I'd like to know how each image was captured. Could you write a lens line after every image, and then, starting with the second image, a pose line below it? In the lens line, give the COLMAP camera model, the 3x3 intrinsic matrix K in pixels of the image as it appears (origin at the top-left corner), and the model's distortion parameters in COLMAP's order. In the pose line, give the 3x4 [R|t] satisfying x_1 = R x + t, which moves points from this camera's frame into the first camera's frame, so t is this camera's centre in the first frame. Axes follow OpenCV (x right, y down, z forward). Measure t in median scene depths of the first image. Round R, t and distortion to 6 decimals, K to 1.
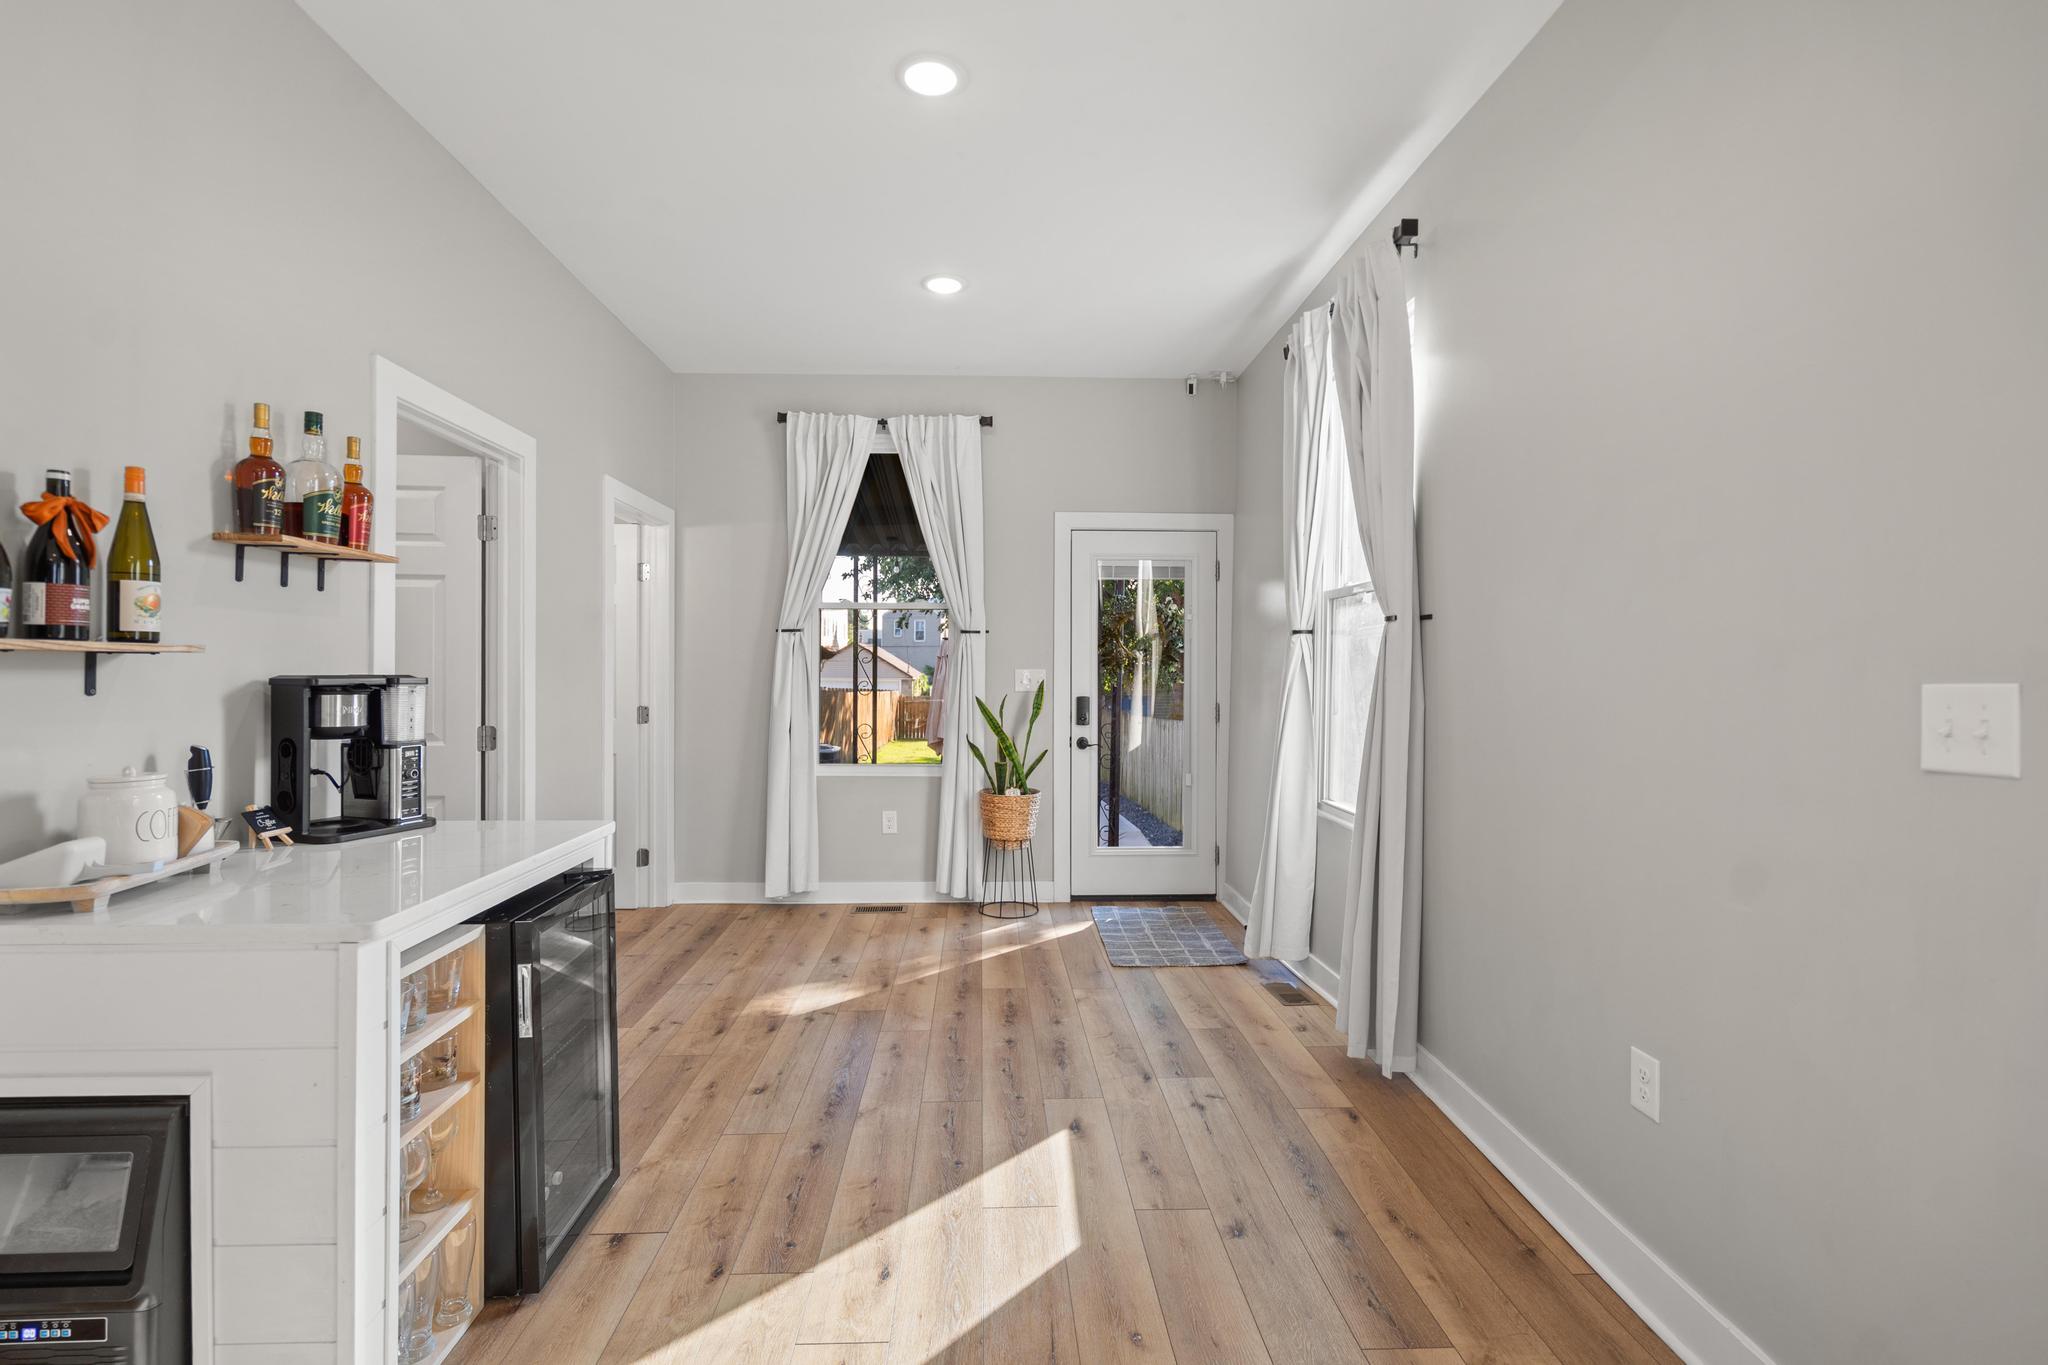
lens RADIAL K [[942.0, 0, 1018.1], [0, 942.0, 667.9], [0, 0, 1]] dist [-0.002258, 0.000604]
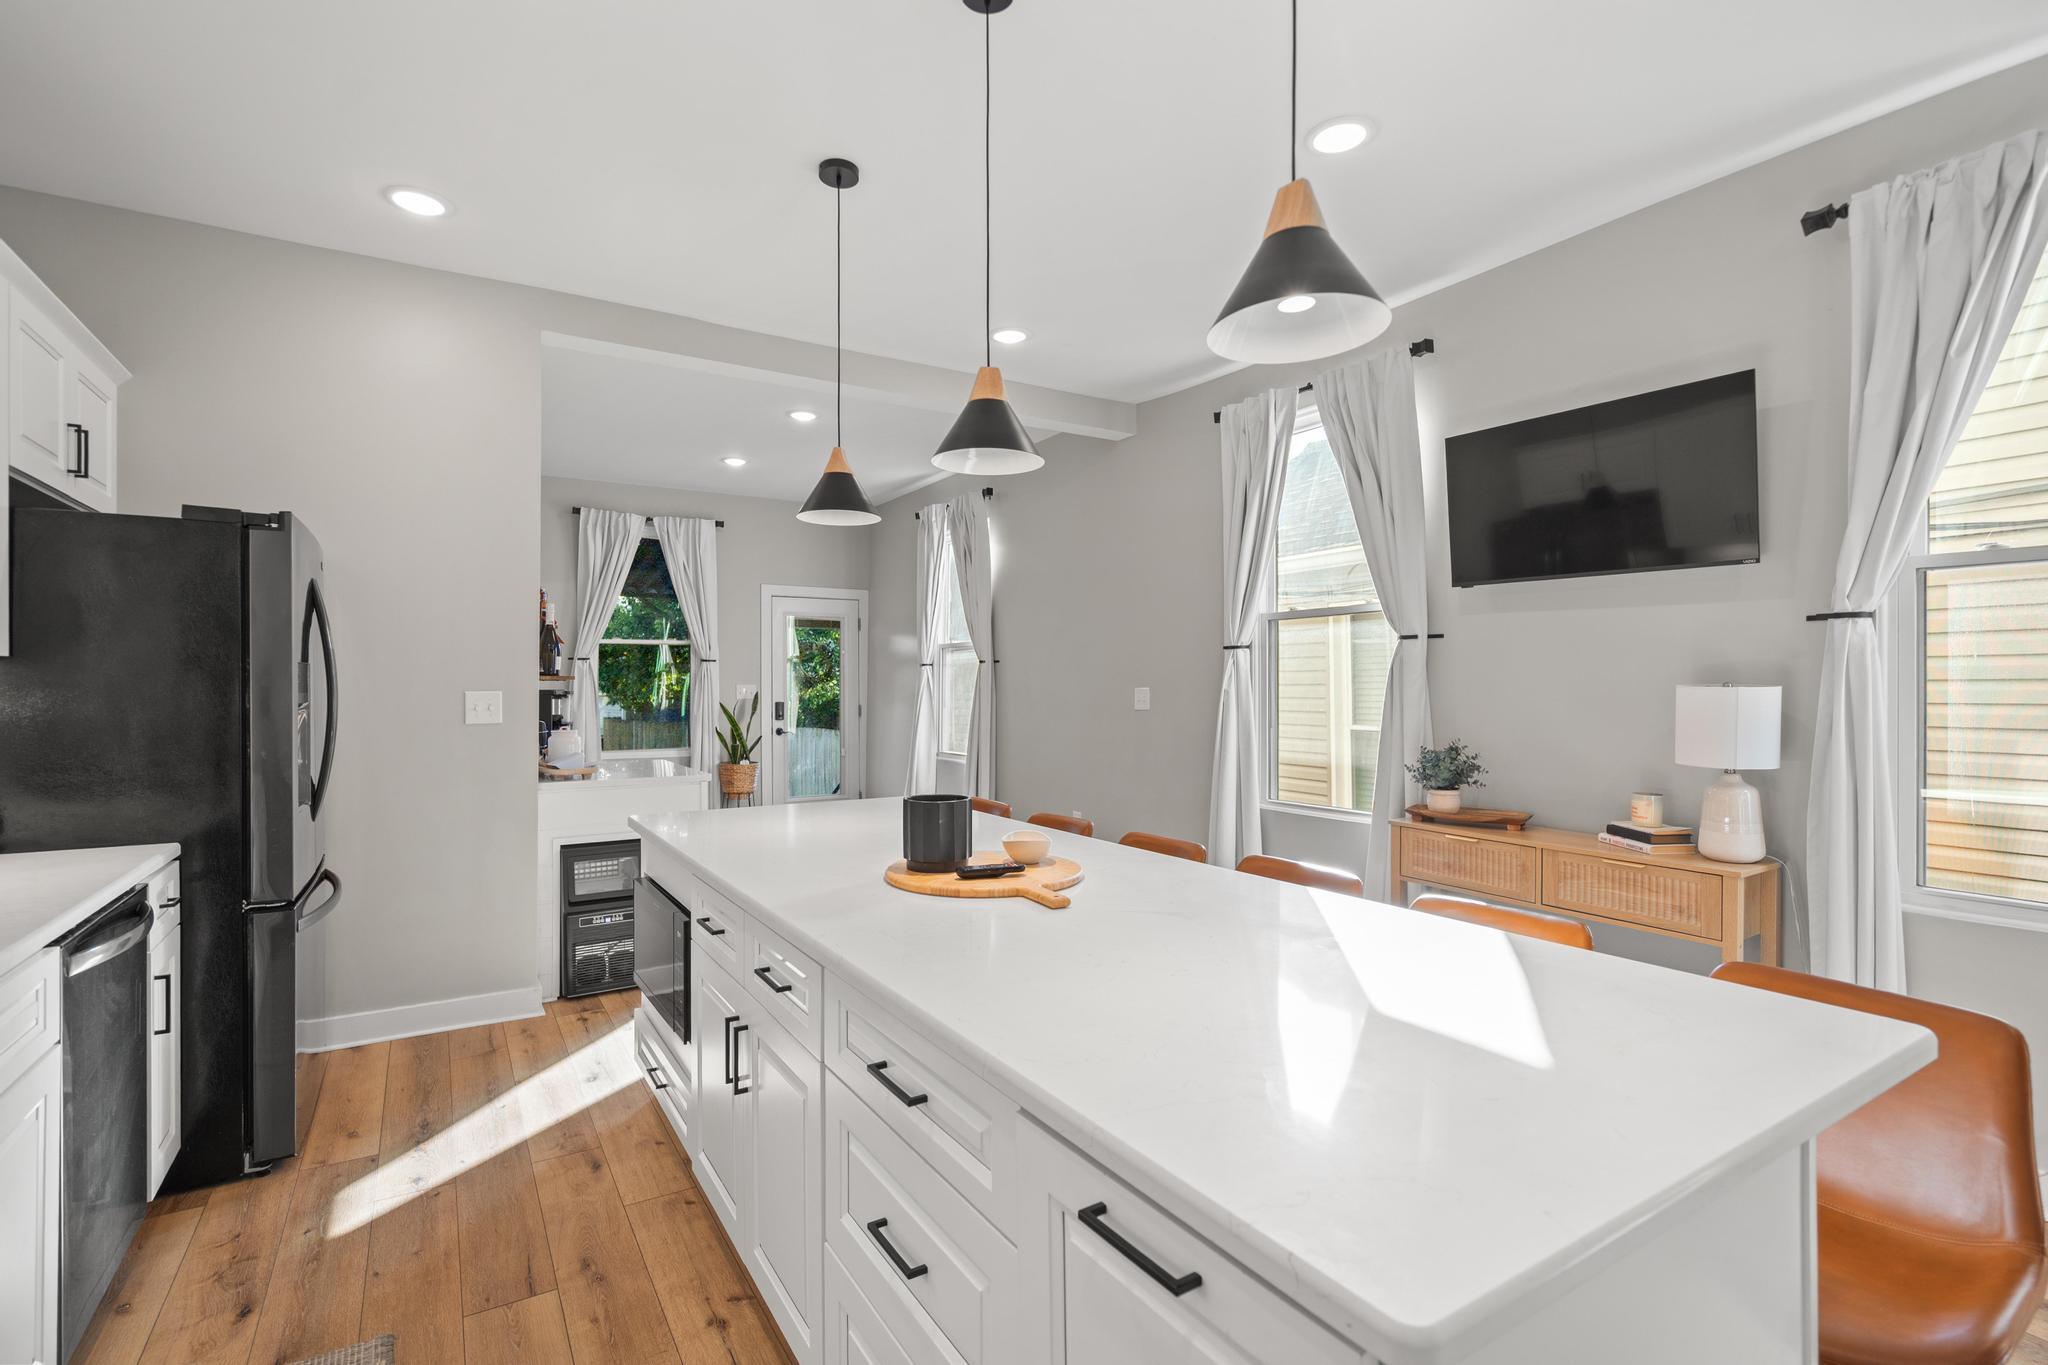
lens RADIAL K [[942.0, 0, 1009.4], [0, 942.0, 682.5], [0, 0, 1]] dist [-0.002258, 0.000604]
pose [[0.869857, -0.003774, 0.493289, -0.388298], [0.002877, 0.999993, 0.002578, -0.005225], [-0.493296, -0.000823, 0.869861, -0.582199]]
